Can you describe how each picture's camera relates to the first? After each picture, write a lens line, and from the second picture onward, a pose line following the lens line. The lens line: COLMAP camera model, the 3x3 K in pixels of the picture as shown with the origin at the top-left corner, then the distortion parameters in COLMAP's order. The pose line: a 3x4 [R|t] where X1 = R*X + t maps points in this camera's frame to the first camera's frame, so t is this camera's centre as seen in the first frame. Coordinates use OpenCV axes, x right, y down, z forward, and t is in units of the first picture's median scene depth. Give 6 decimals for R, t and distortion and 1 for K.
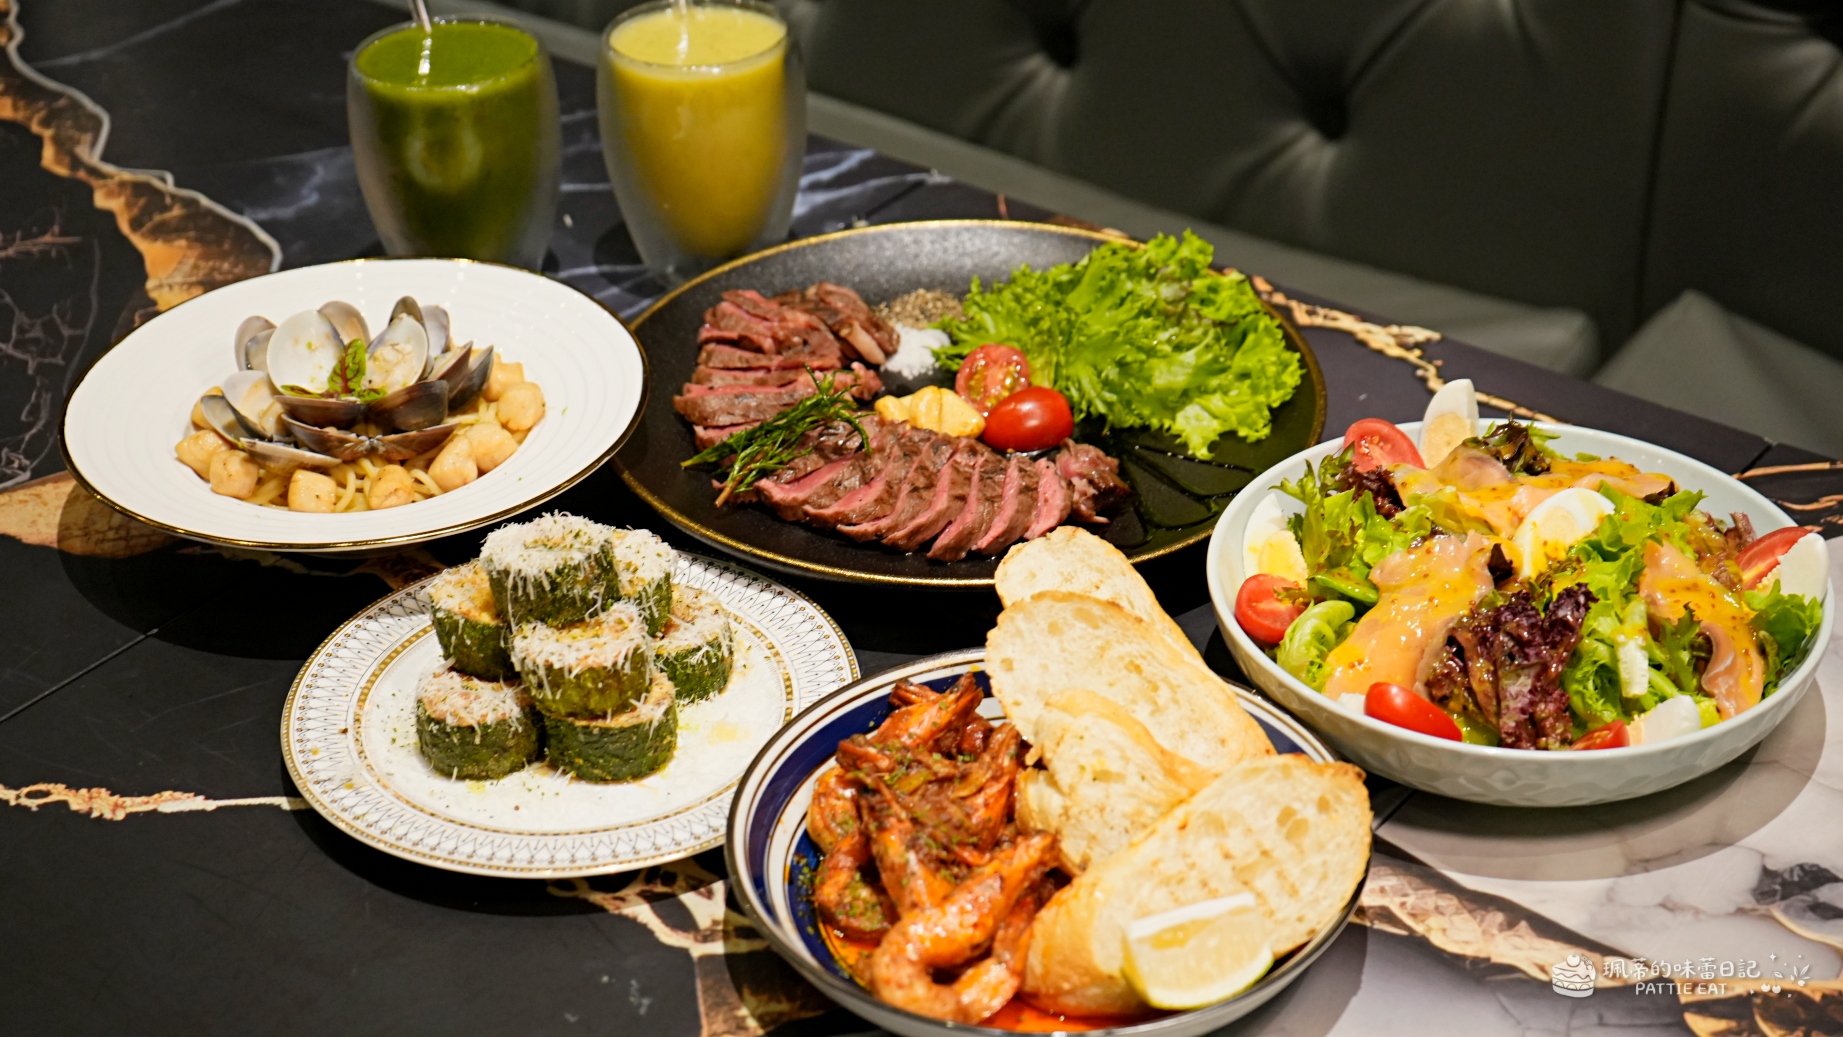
lens RADIAL K [[3108.7, 0, 924.7], [0, 3108.7, 517.7], [0, 0, 1]] dist [-0.047543, 0.000000]
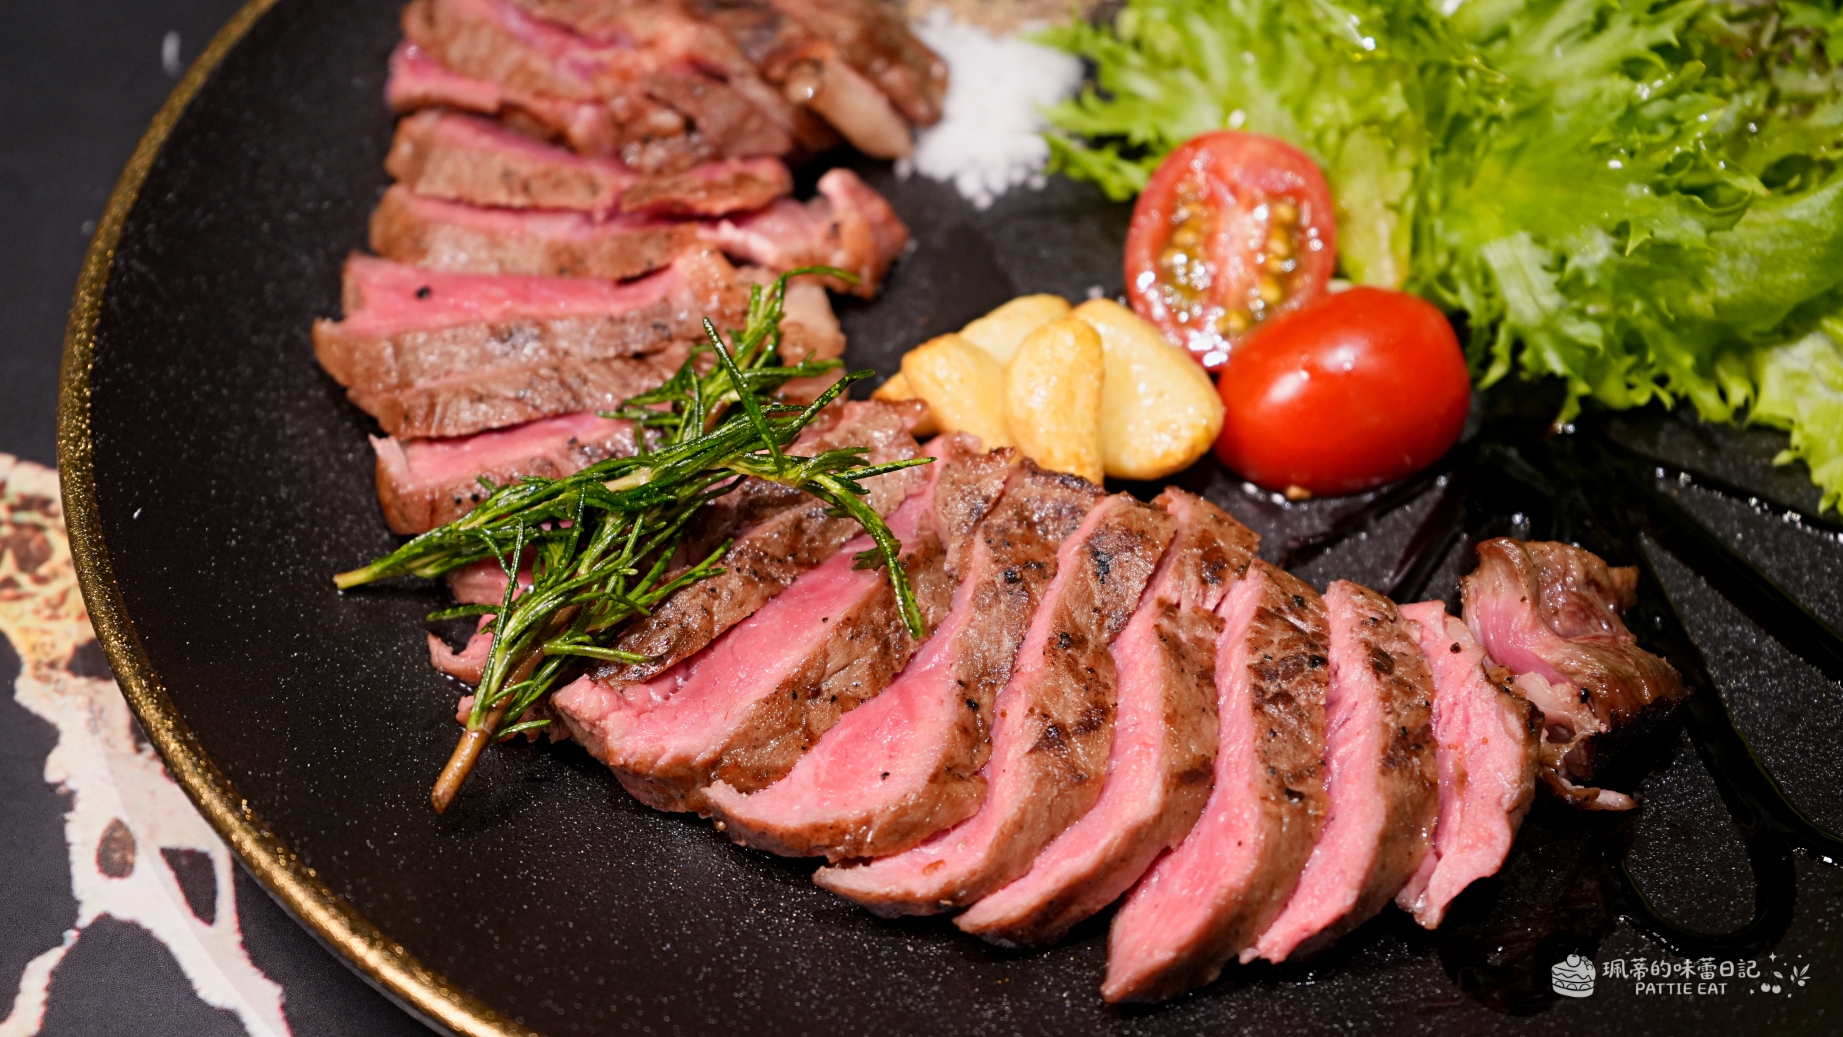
lens RADIAL K [[3546.7, 0, 917.7], [0, 3546.7, 527.8], [0, 0, 1]] dist [-0.032188, 0.000000]
pose [[0.999248, -0.017726, 0.034476, -0.027757], [0.008064, 0.964928, 0.262390, -0.119507], [-0.037918, -0.261915, 0.964346, 0.610646]]
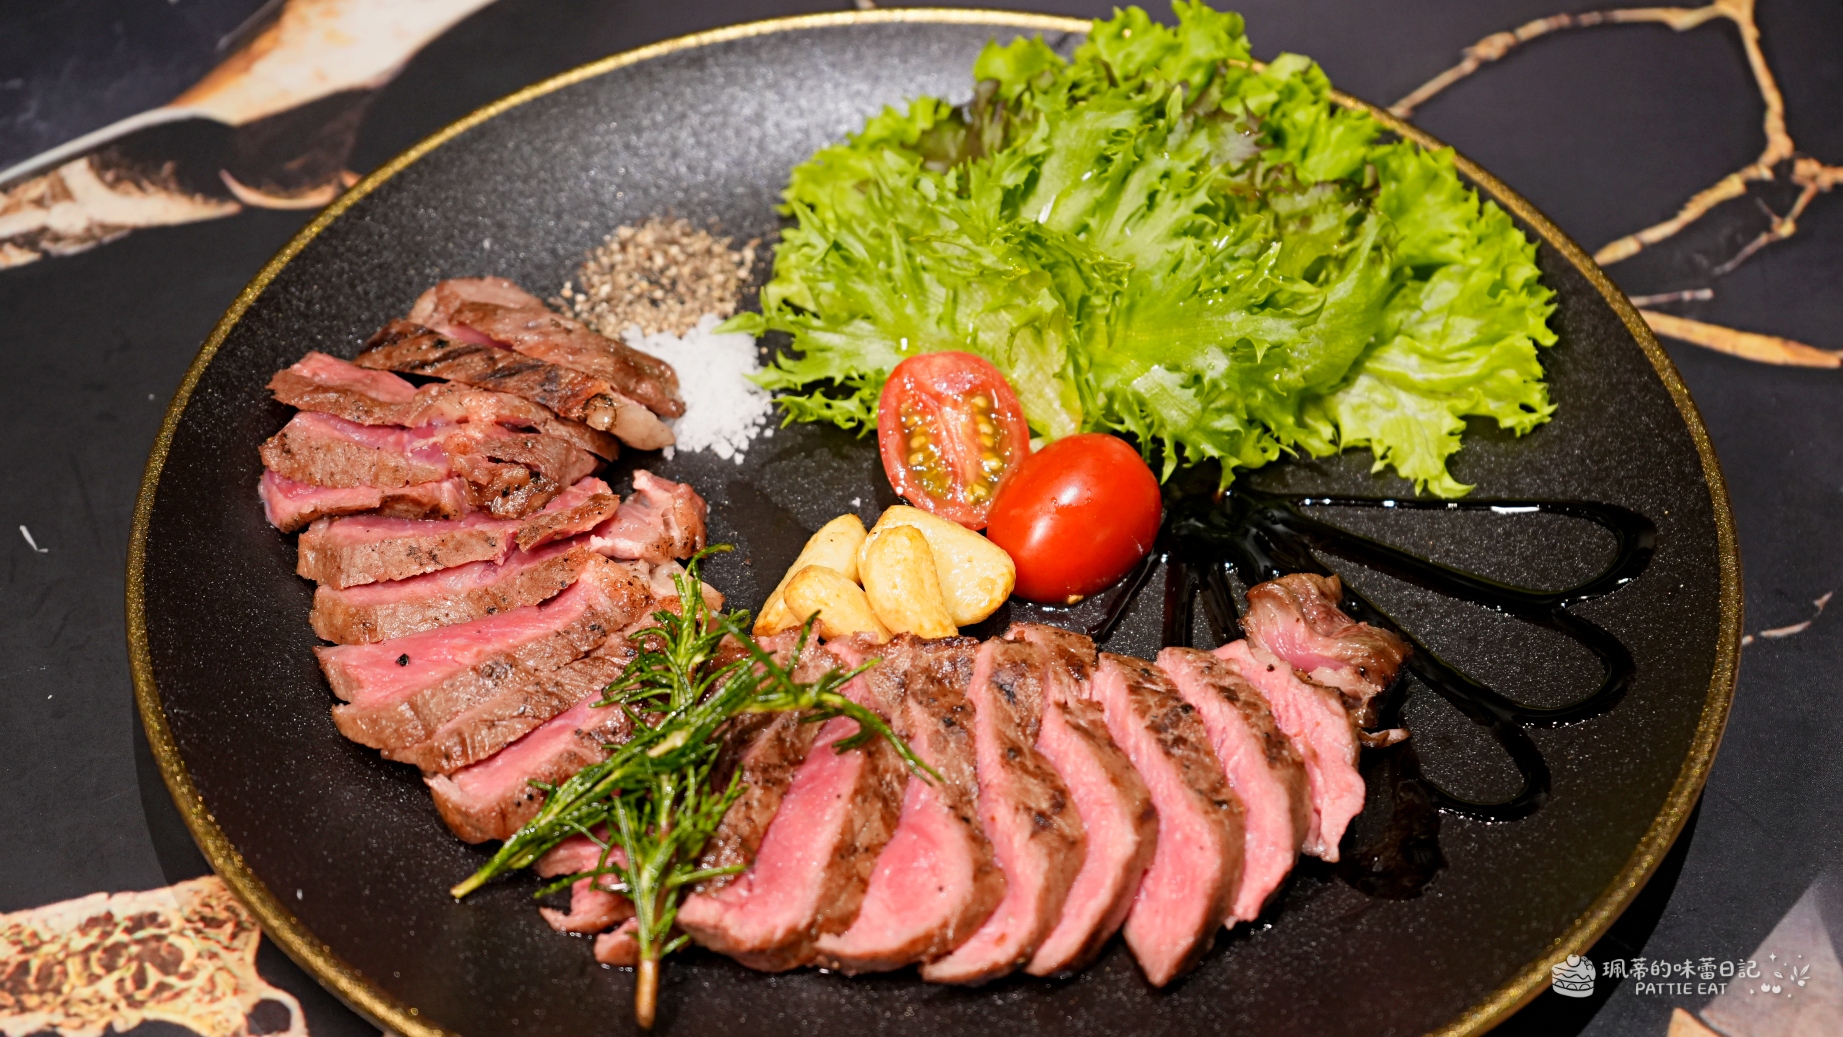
lens RADIAL K [[3350.8, 0, 915.6], [0, 3350.8, 513.2], [0, 0, 1]] dist [0.007366, 0.000000]
pose [[0.892953, -0.316115, 0.320477, -0.149520], [0.230140, 0.932451, 0.278516, -0.176952], [-0.386872, -0.174947, 0.905386, 0.544471]]
